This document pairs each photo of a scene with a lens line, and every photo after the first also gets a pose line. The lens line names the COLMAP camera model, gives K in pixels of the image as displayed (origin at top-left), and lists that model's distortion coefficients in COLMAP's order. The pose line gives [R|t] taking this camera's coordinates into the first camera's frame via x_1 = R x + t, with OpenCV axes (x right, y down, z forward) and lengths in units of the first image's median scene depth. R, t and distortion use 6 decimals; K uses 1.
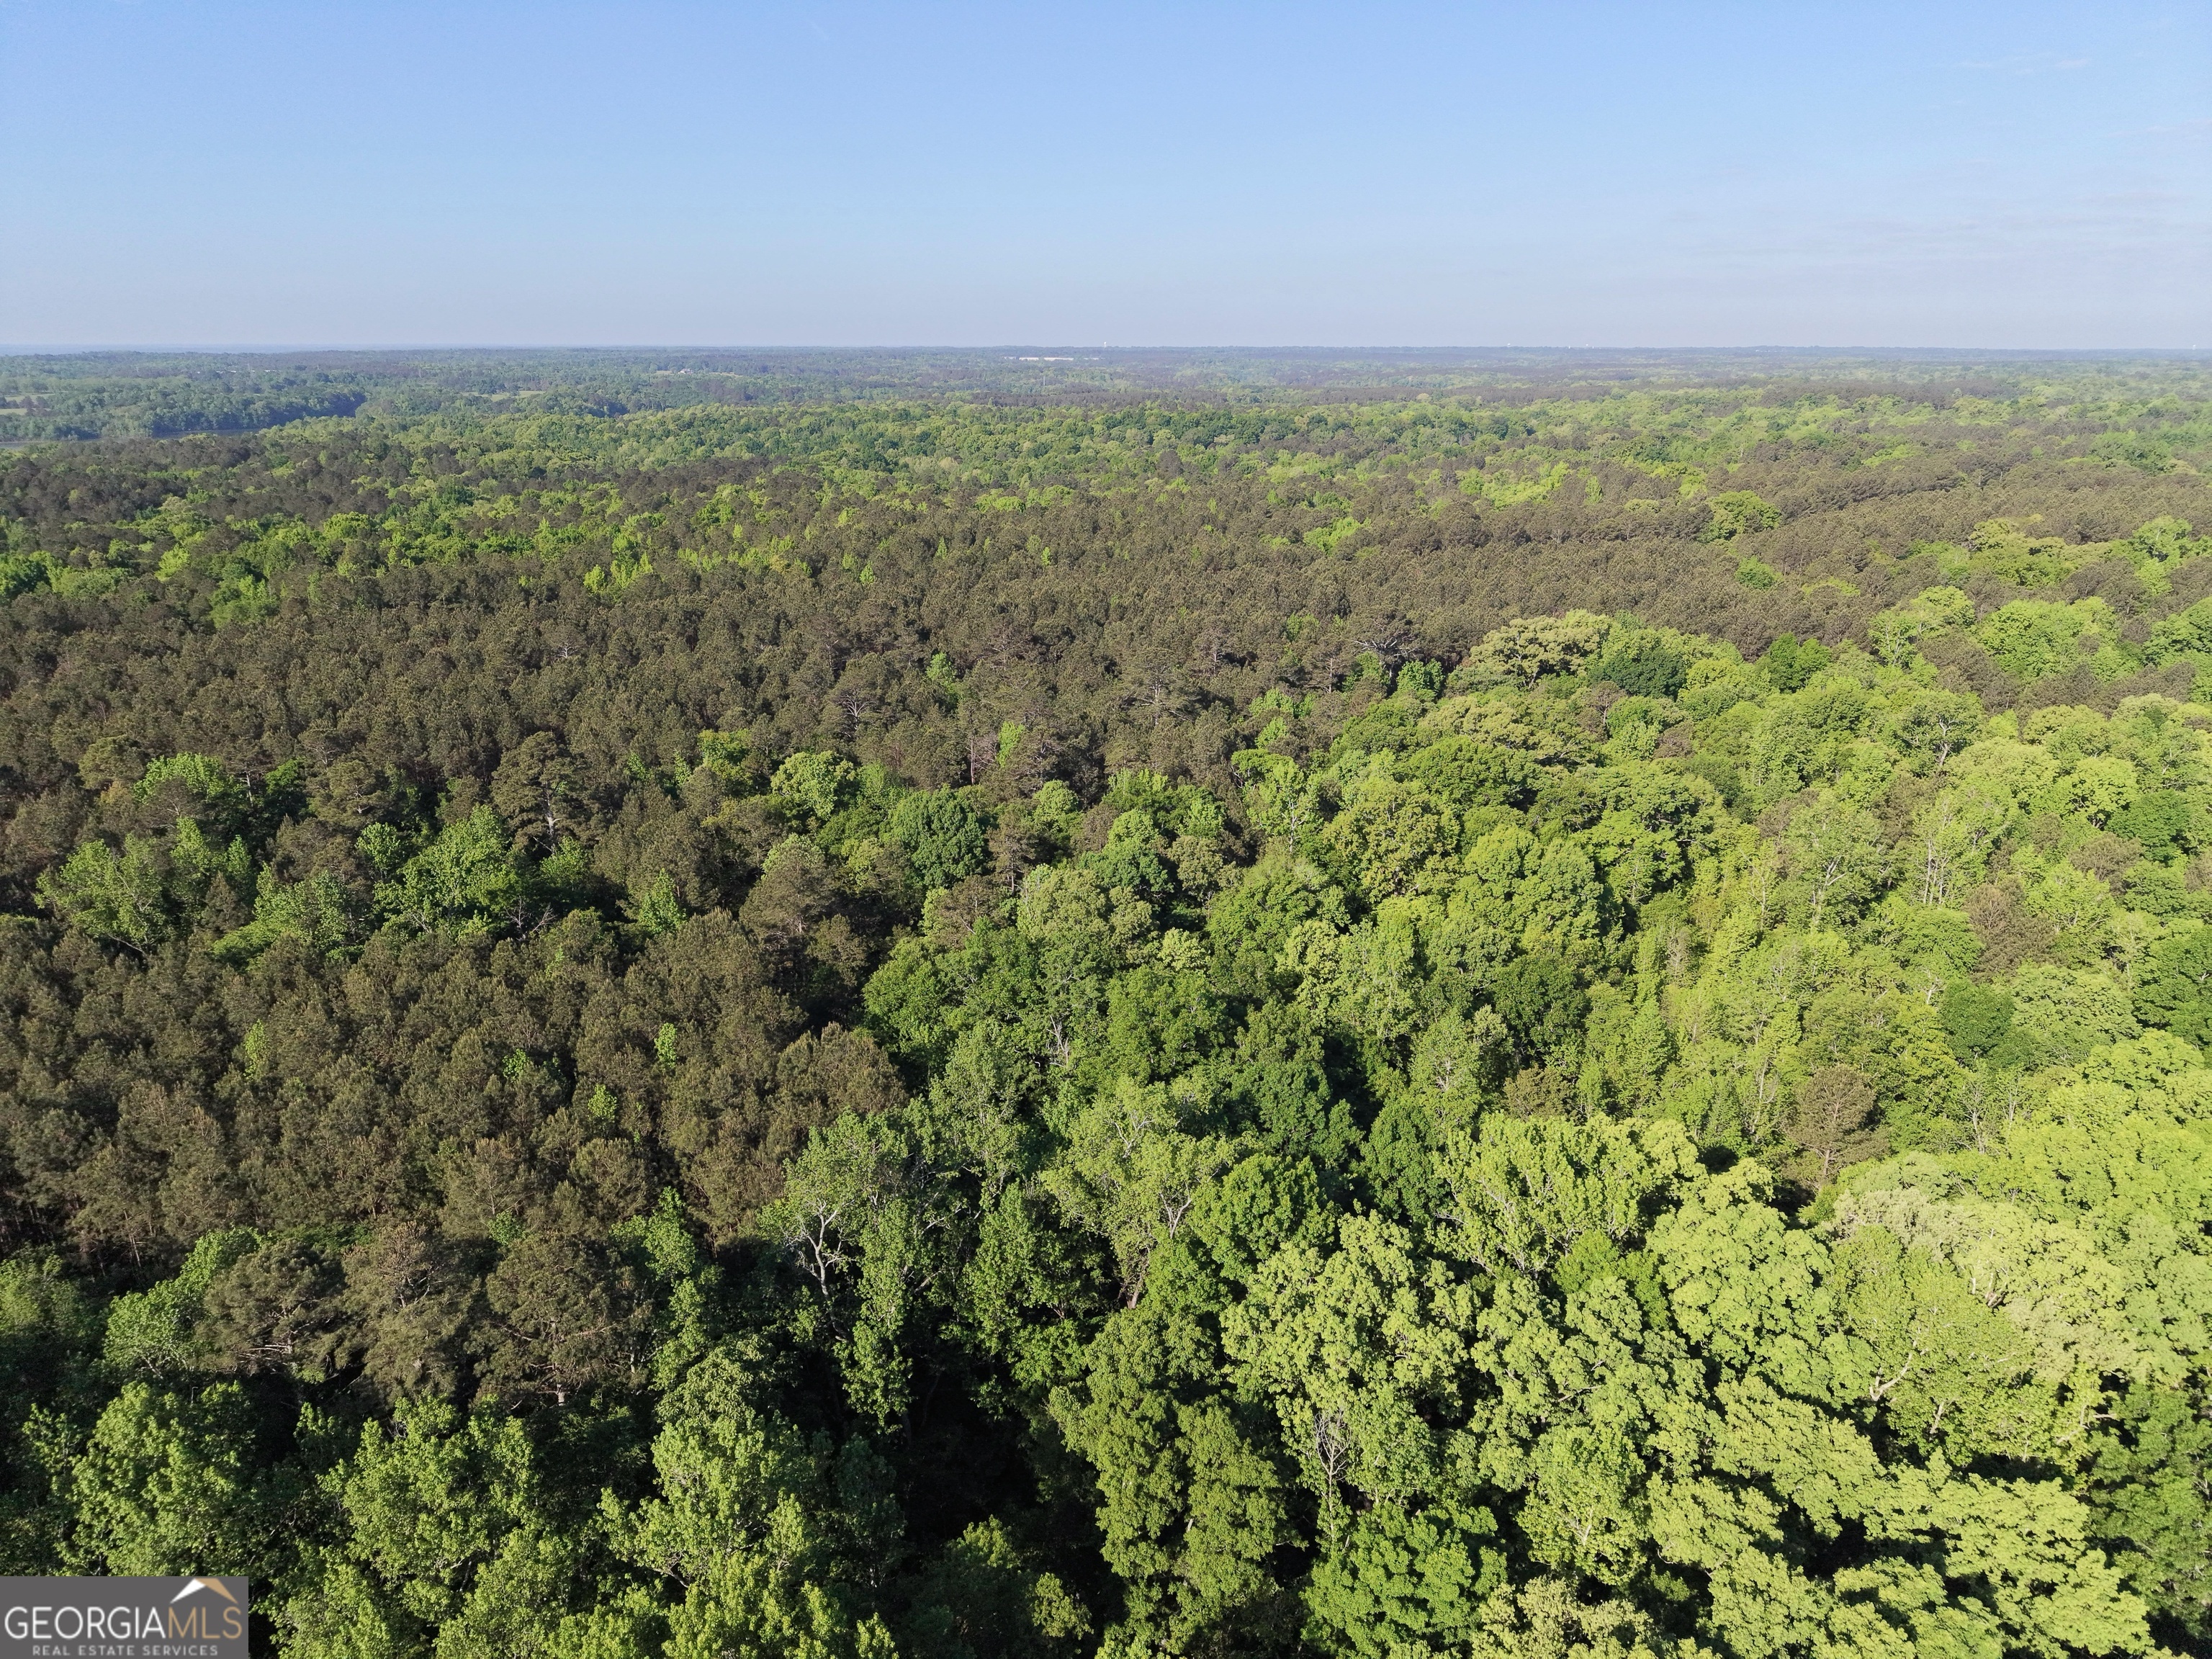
lens RADIAL K [[1521.7, 0, 1100.1], [0, 1521.7, 827.8], [0, 0, 1]] dist [0.000189, -0.008750]
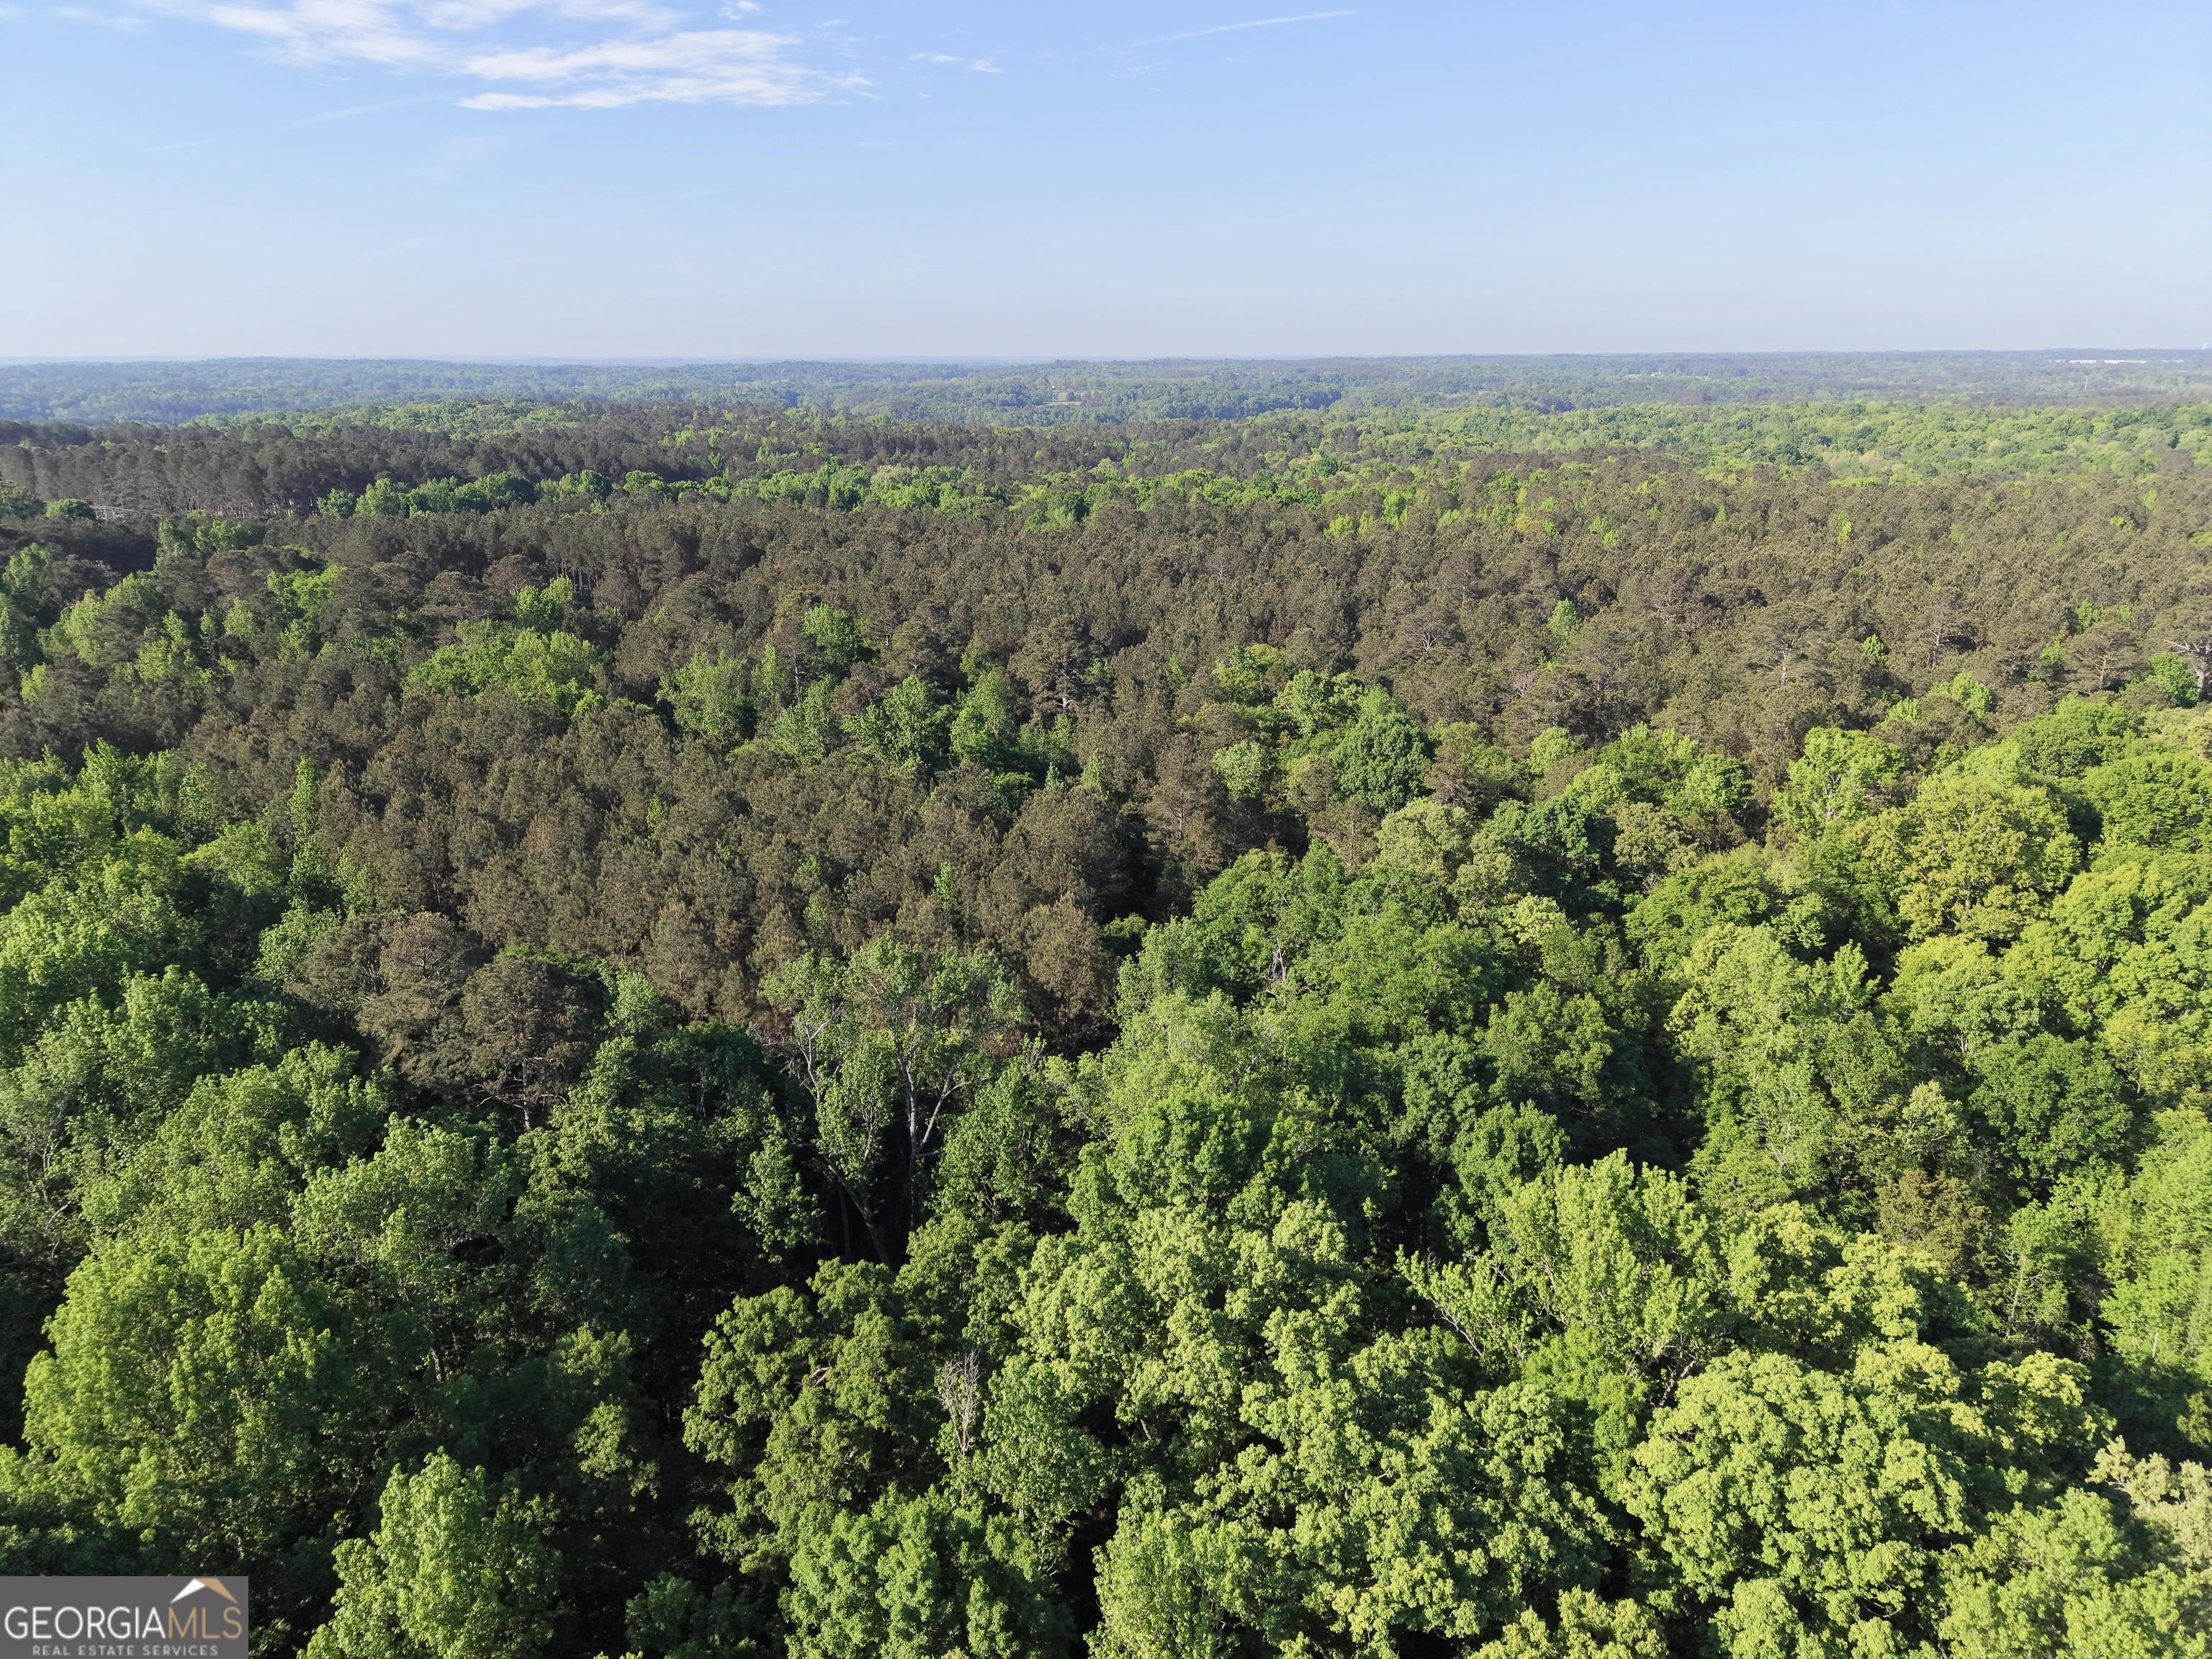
lens RADIAL K [[1521.7, 0, 1100.1], [0, 1521.7, 827.8], [0, 0, 1]] dist [0.000189, -0.008750]
pose [[0.804094, 0.164686, -0.571236, 0.118456], [-0.173140, 0.984085, 0.039991, 0.015110], [0.568731, 0.066747, 0.819811, 0.078749]]
